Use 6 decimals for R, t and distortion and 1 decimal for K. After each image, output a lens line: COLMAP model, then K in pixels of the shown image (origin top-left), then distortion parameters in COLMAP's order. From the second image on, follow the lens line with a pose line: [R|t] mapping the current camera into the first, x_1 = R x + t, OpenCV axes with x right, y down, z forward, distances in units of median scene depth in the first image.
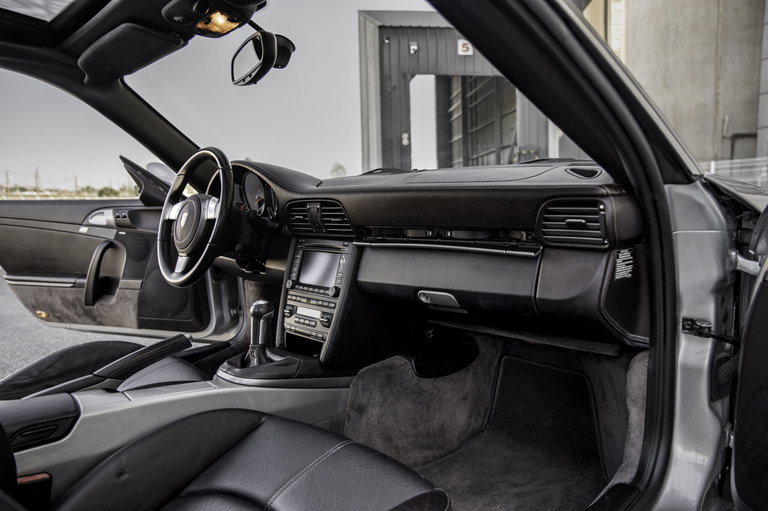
lens RADIAL K [[528.4, 0, 384.0], [0, 528.4, 255.5], [0, 0, 1]] dist [-0.118690, 0.085464]
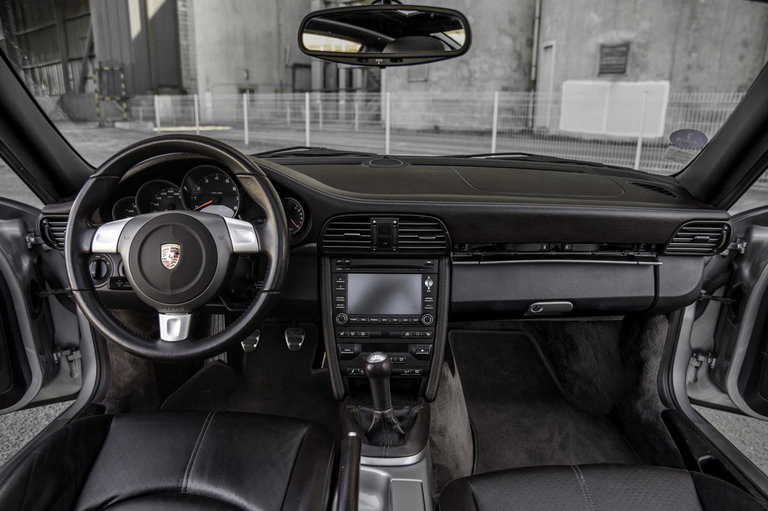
lens RADIAL K [[528.4, 0, 384.0], [0, 528.4, 255.5], [0, 0, 1]] dist [-0.118690, 0.085464]
pose [[0.697409, -0.152652, 0.700227, -0.685488], [0.042797, 0.984179, 0.171930, -0.173521], [-0.715394, -0.089938, 0.692908, 0.423512]]
